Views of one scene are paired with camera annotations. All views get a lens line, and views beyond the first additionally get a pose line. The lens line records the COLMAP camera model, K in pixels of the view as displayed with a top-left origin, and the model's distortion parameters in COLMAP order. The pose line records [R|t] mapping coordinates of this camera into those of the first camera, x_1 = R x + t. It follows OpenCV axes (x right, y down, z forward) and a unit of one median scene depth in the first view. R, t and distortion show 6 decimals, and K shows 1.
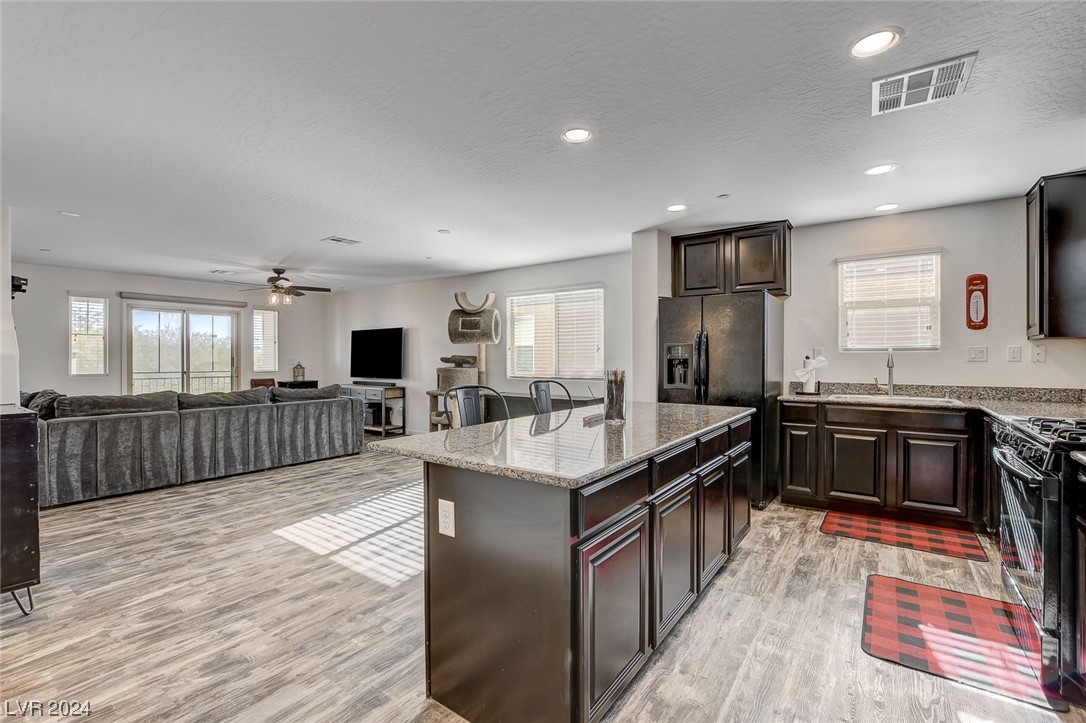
lens RADIAL K [[477.4, 0, 541.0], [0, 477.4, 361.6], [0, 0, 1]] dist [-0.016241, 0.000130]
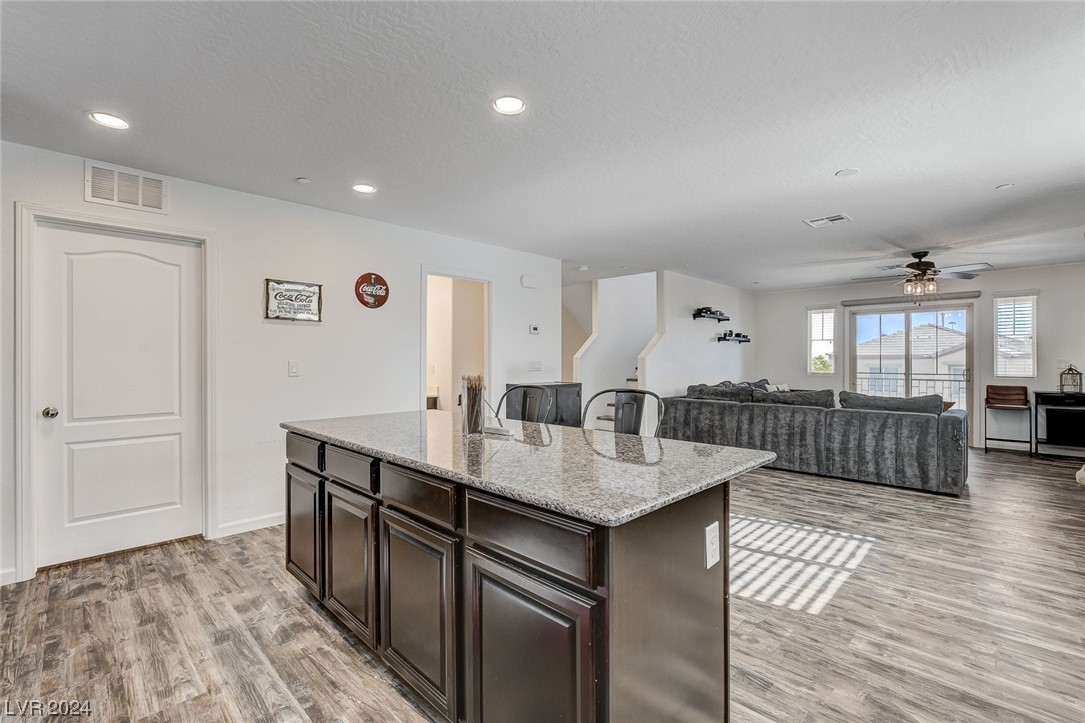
lens RADIAL K [[476.9, 0, 540.5], [0, 476.9, 361.6], [0, 0, 1]] dist [-0.016241, 0.000130]
pose [[-0.155353, 0.004347, -0.987849, 0.656401], [-0.005723, 0.999970, 0.005301, -0.006738], [0.987842, 0.006477, -0.155324, 0.848142]]
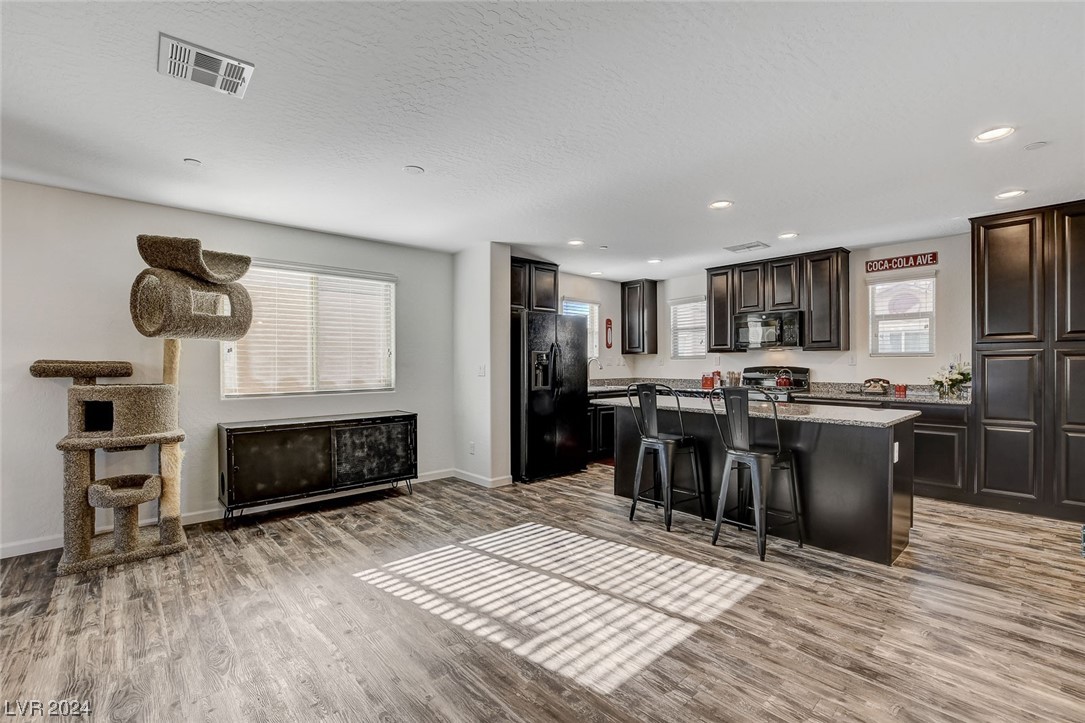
lens RADIAL K [[480.0, 0, 540.7], [0, 480.0, 365.0], [0, 0, 1]] dist [-0.014027, 0.001130]
pose [[0.203968, -0.003485, 0.978971, -1.005382], [0.011989, 0.999928, 0.001062, -0.006932], [-0.978904, 0.011520, 0.203995, 0.877804]]
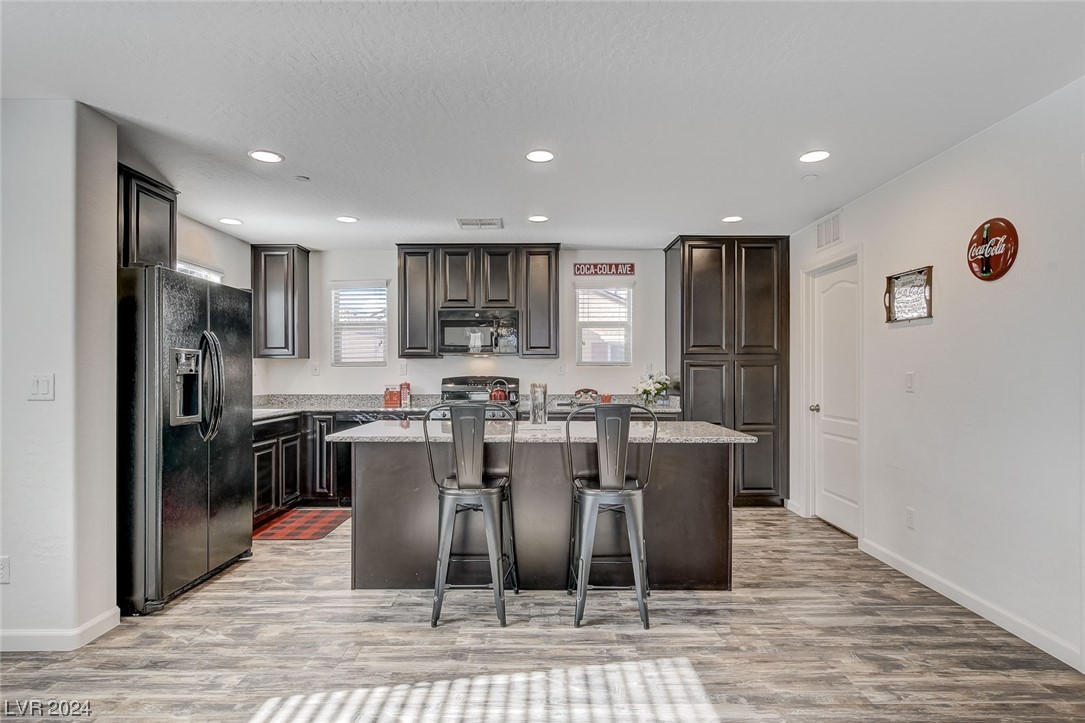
lens RADIAL K [[579.2, 0, 542.3], [0, 579.2, 371.0], [0, 0, 1]] dist [-0.001105, 0.000868]
pose [[-0.592198, 0.001763, 0.805791, -0.663832], [0.008457, 0.999956, 0.004028, -0.010334], [-0.805748, 0.009200, -0.592187, 1.236548]]
